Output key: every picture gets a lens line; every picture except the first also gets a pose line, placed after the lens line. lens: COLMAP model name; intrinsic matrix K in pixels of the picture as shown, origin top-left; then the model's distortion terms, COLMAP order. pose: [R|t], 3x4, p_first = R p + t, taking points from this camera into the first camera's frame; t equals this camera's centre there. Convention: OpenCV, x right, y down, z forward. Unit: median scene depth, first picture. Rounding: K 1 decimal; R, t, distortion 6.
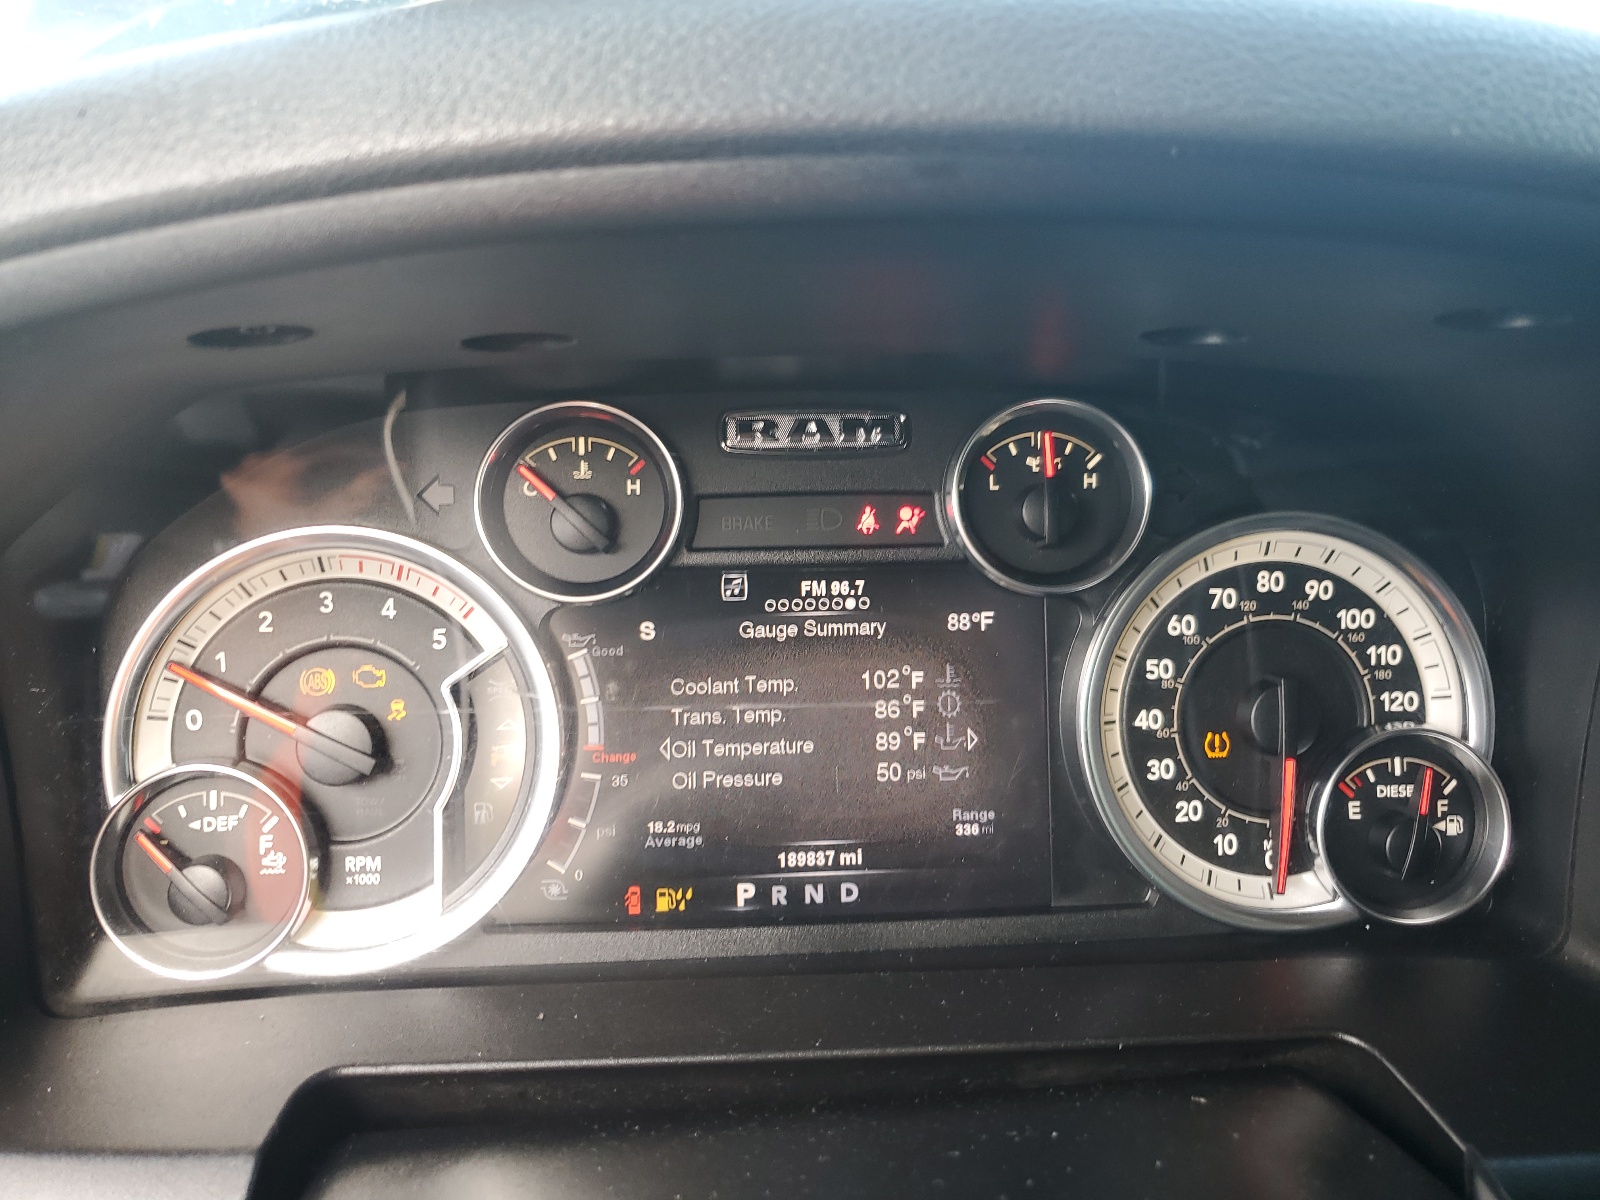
lens RADIAL K [[1233.2, 0, 799.6], [0, 1233.2, 602.0], [0, 0, 1]] dist [-0.008316, -0.000460]
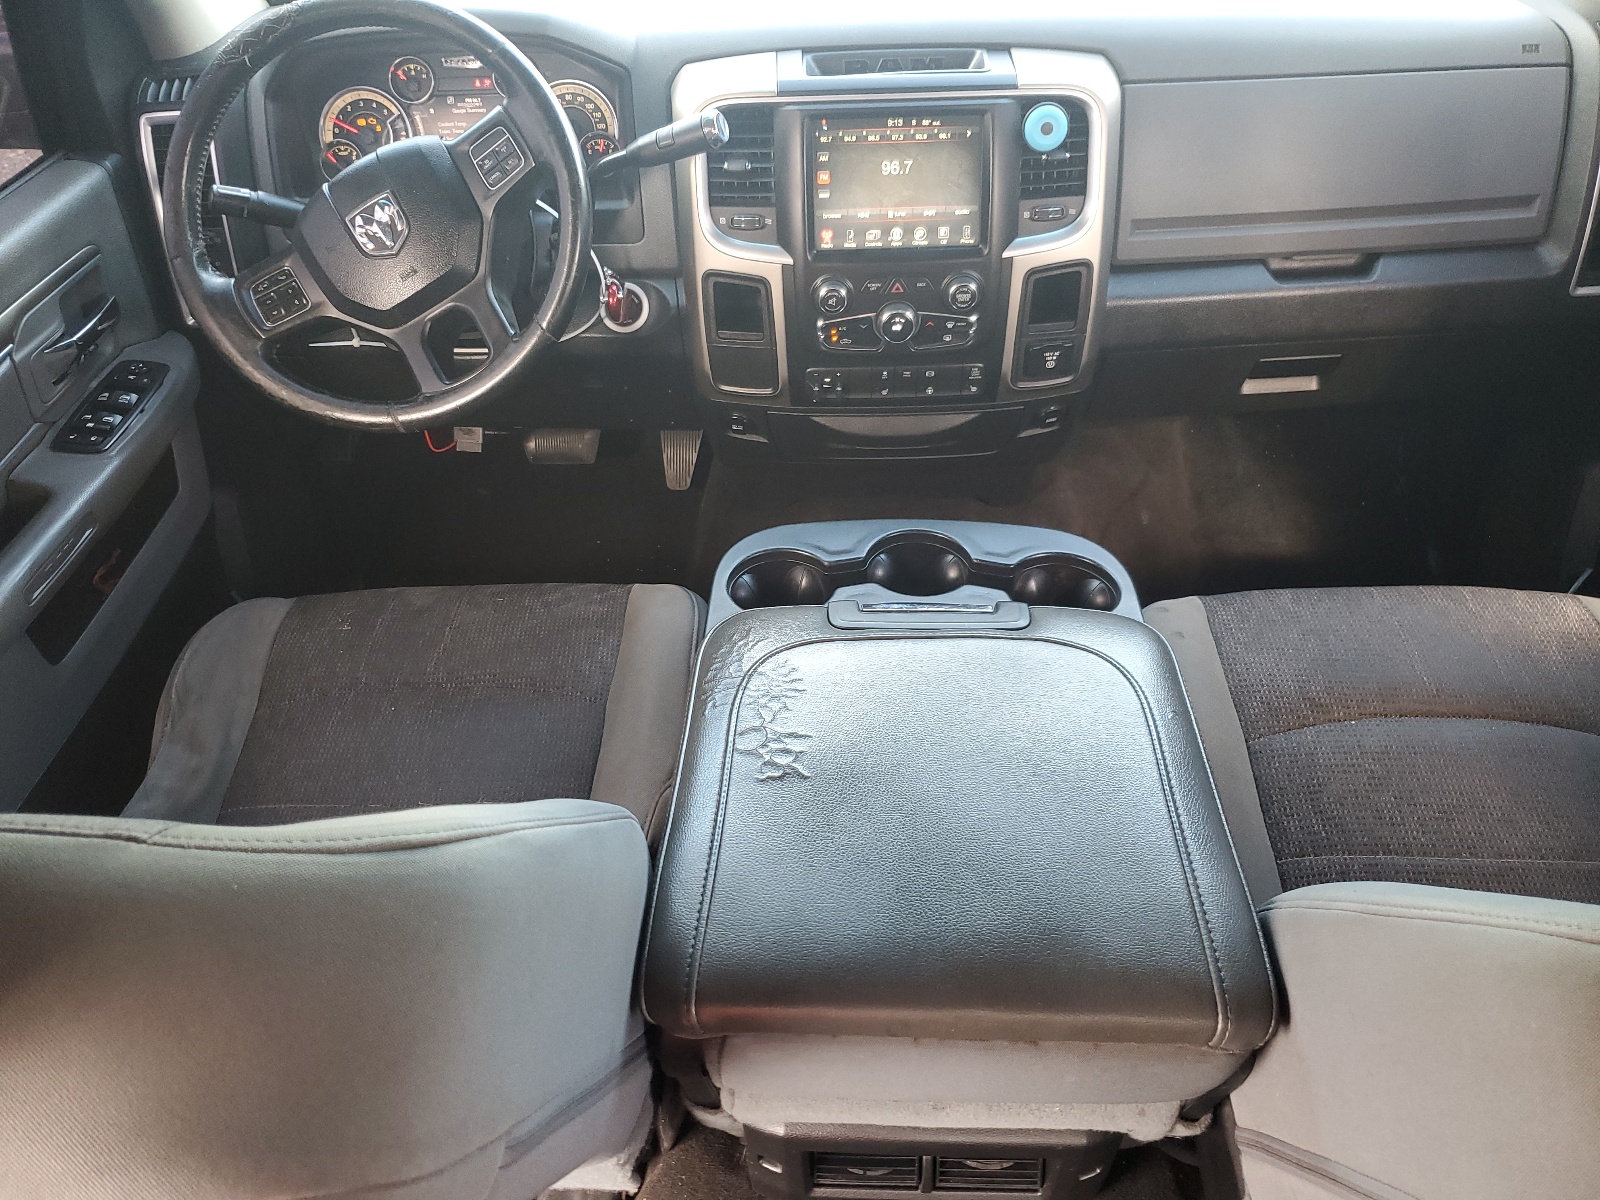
lens RADIAL K [[1233.2, 0, 799.9], [0, 1233.2, 597.1], [0, 0, 1]] dist [-0.008316, -0.000460]
pose [[0.995574, 0.024665, -0.090687, 1.641756], [0.004623, 0.950926, 0.309385, 0.323412], [0.093868, -0.308435, 0.946603, -3.615630]]
